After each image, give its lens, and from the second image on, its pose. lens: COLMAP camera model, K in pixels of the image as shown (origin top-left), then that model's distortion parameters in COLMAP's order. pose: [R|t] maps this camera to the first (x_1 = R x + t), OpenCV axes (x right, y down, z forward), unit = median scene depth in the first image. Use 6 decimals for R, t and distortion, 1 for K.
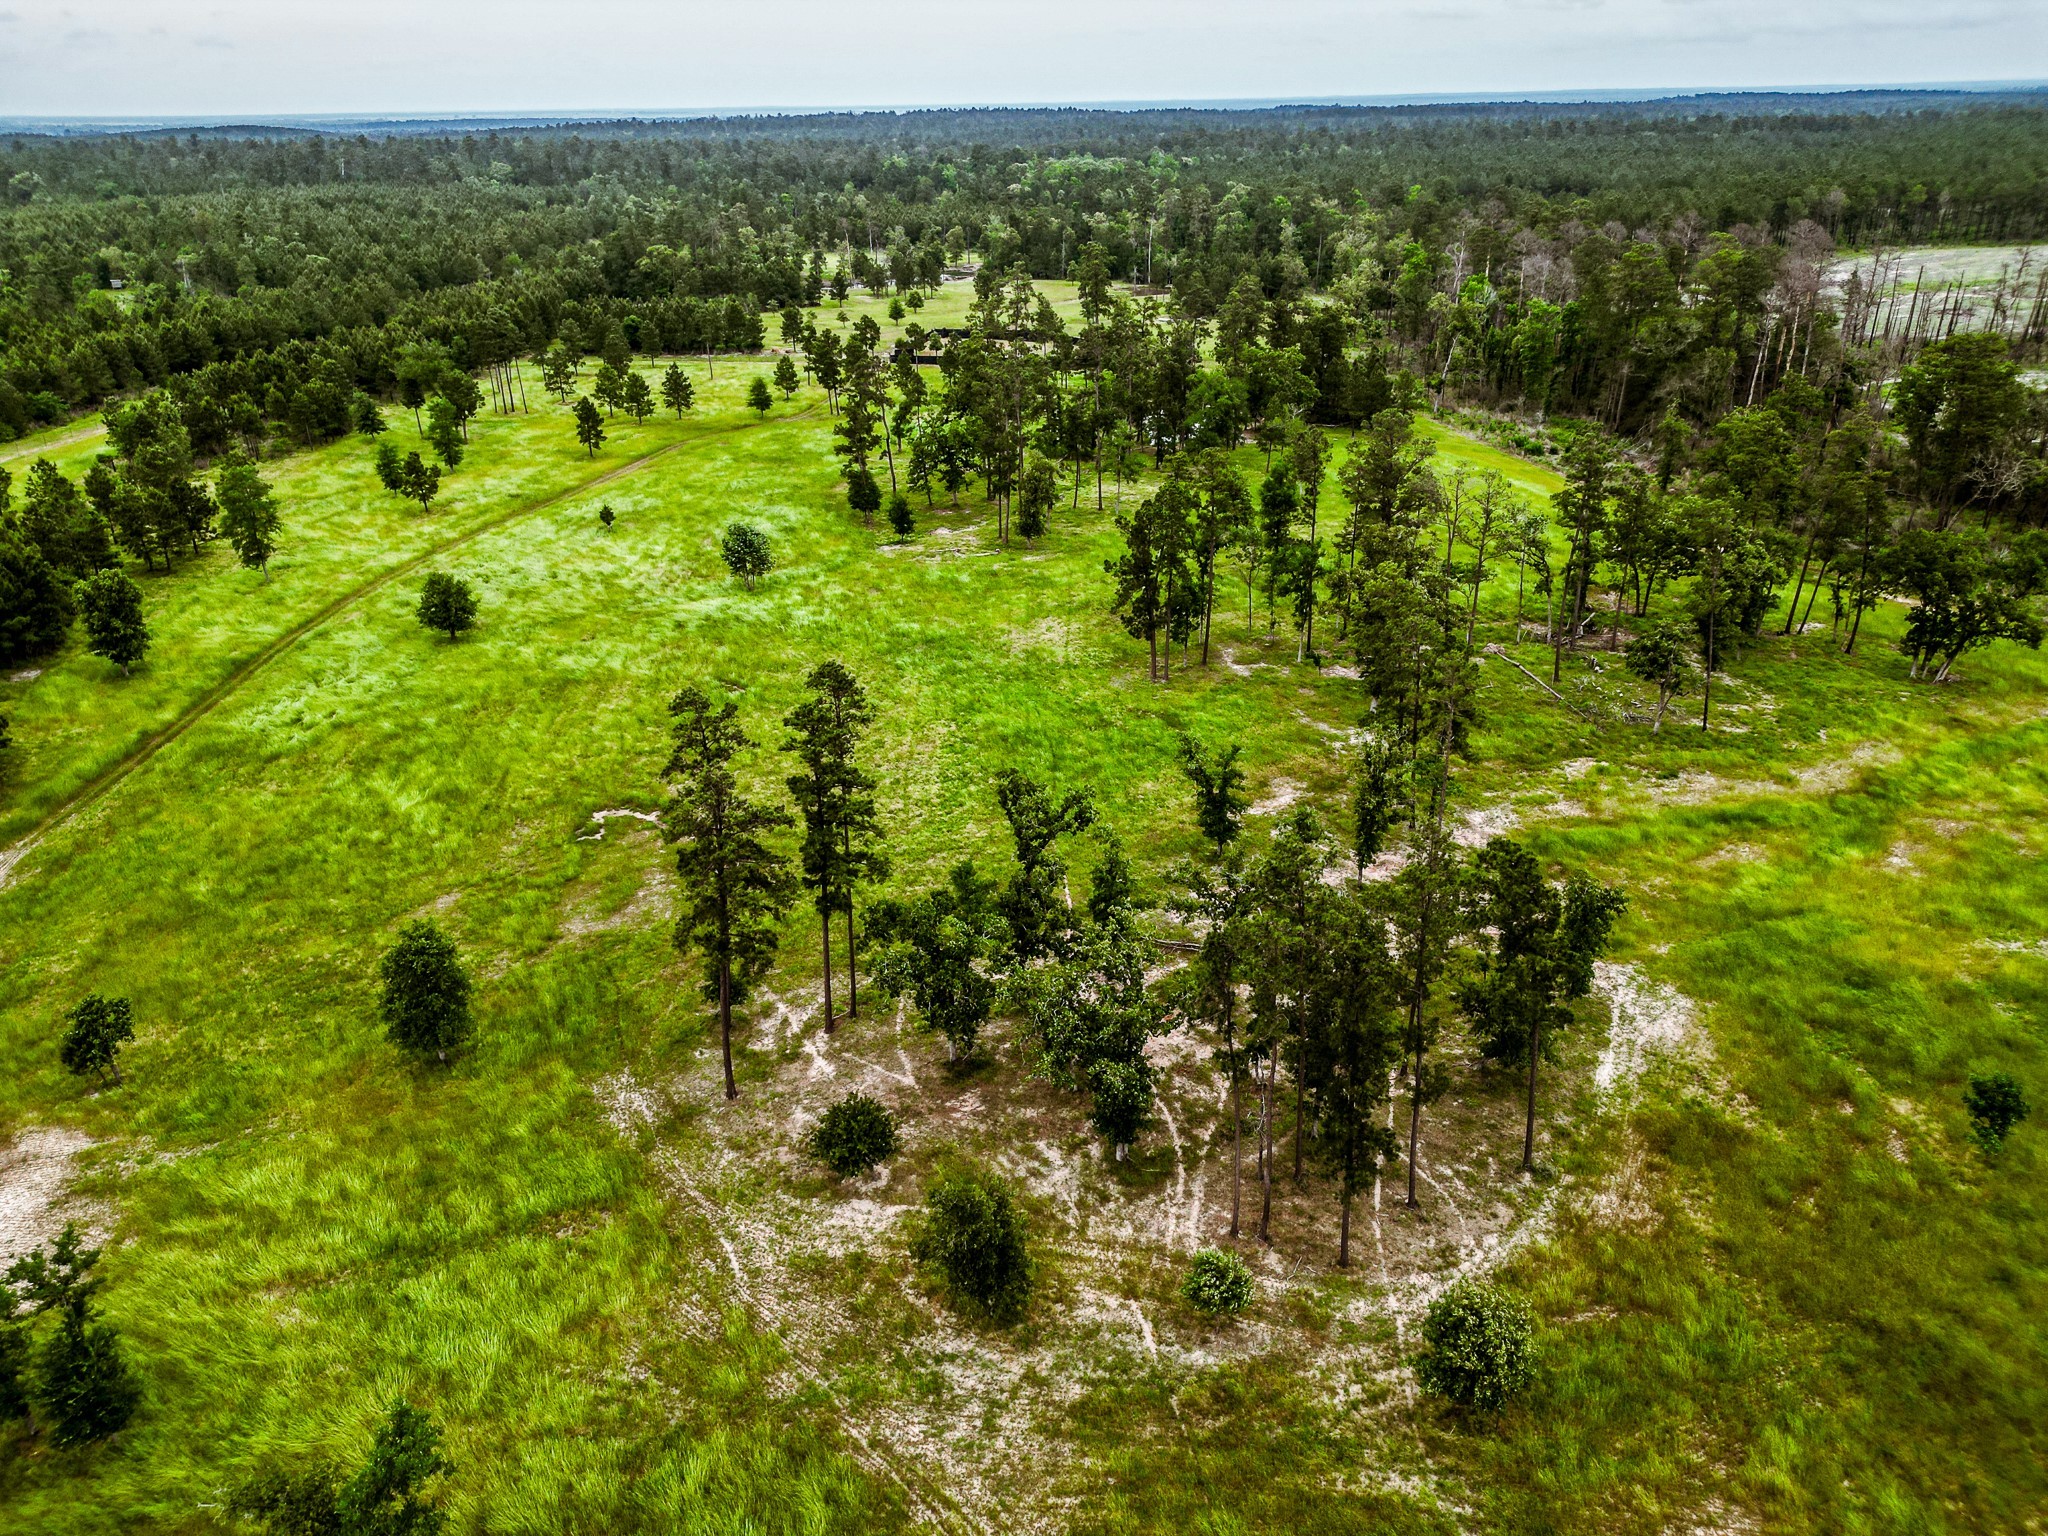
lens RADIAL K [[1444.8, 0, 1012.3], [0, 1444.8, 755.3], [0, 0, 1]] dist [0.049603, -0.035727]
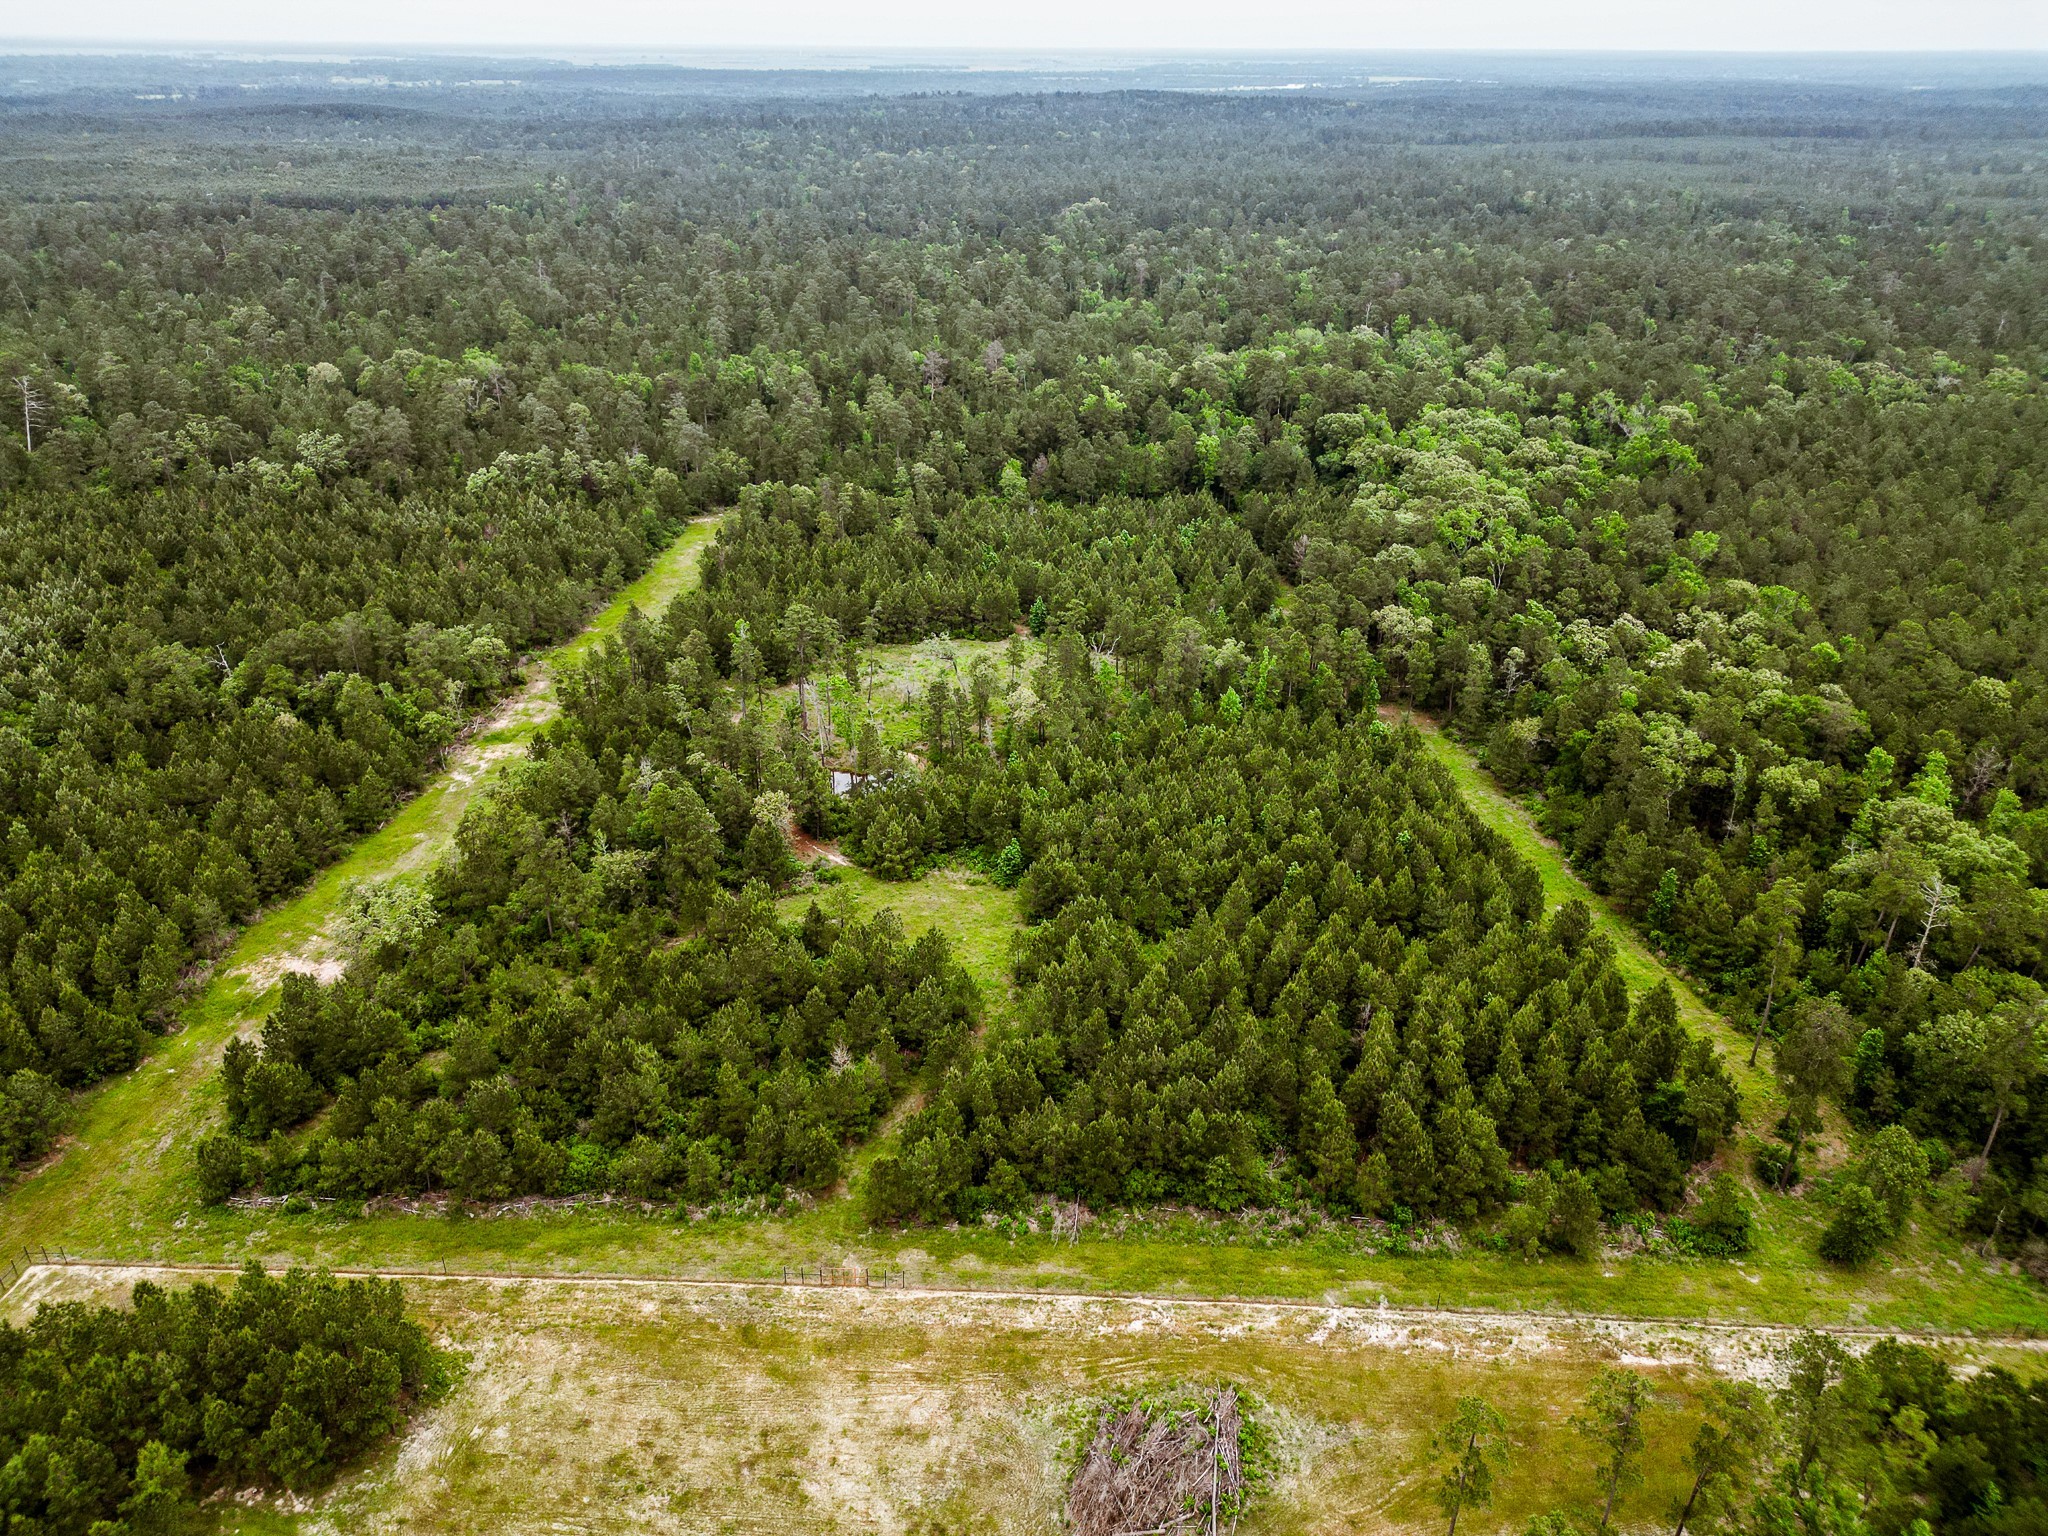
lens RADIAL K [[1444.8, 0, 1029.0], [0, 1444.8, 769.4], [0, 0, 1]] dist [0.049603, -0.035727]
pose [[0.993591, 0.075055, -0.084524, -0.540384], [-0.071365, 0.996395, 0.045868, -3.029927], [0.087662, -0.039542, 0.995365, 4.859819]]
